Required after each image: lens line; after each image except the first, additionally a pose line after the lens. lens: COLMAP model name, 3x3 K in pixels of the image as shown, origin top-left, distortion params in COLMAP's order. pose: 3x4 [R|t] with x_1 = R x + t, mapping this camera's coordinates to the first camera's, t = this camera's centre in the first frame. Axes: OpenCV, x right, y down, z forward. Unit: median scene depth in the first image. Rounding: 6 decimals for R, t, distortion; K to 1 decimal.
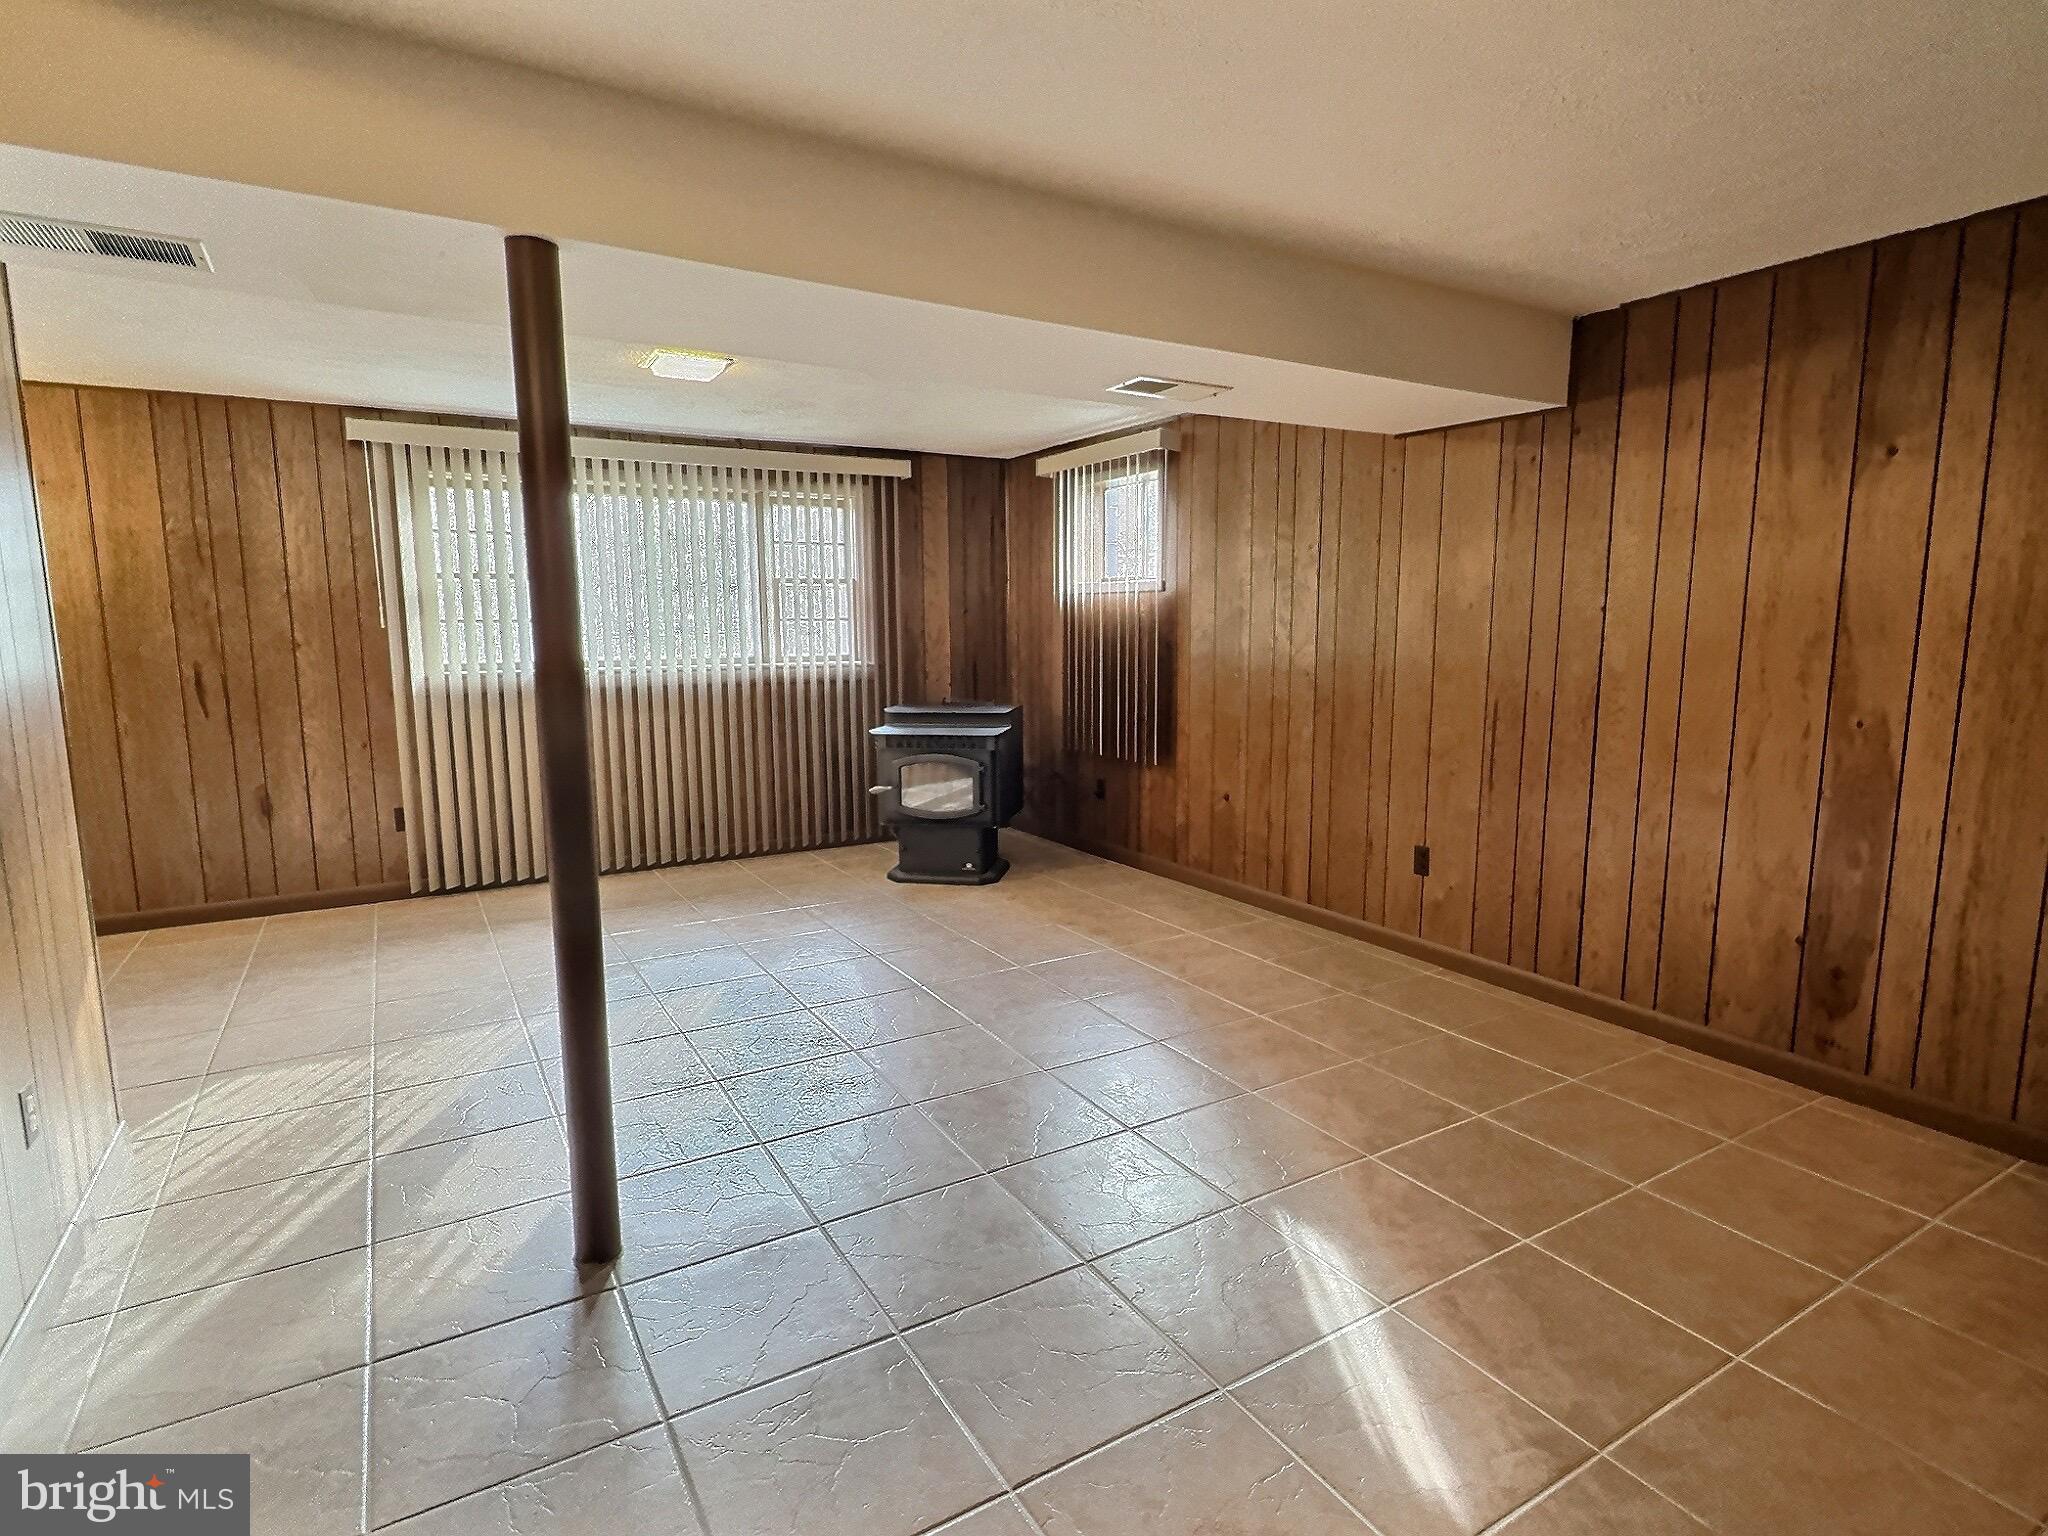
lens RADIAL K [[1058.1, 0, 1025.6], [0, 1058.1, 770.1], [0, 0, 1]] dist [-0.001064, -0.000869]
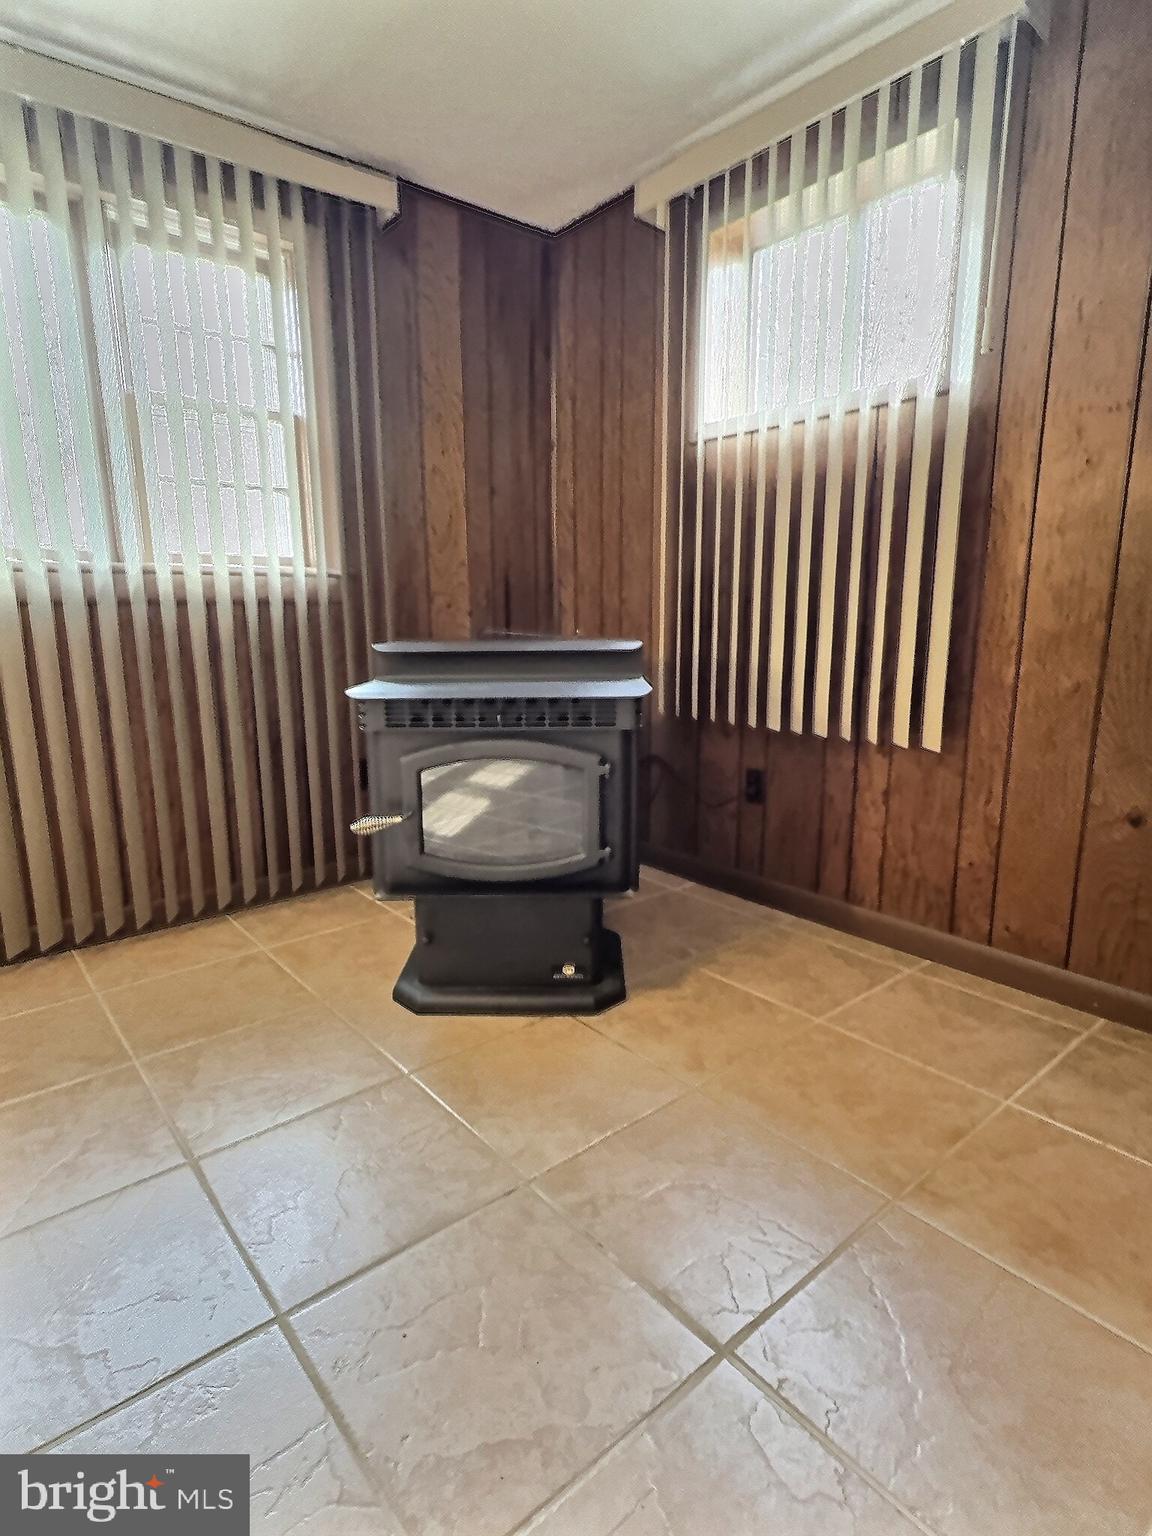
lens RADIAL K [[793.6, 0, 574.1], [0, 793.6, 765.2], [0, 0, 1]] dist [-0.001064, -0.000869]
pose [[0.986529, -0.031916, 0.160445, -0.095939], [0.023253, 0.998183, 0.055588, -0.020163], [-0.161927, -0.051108, 0.985478, 0.588991]]
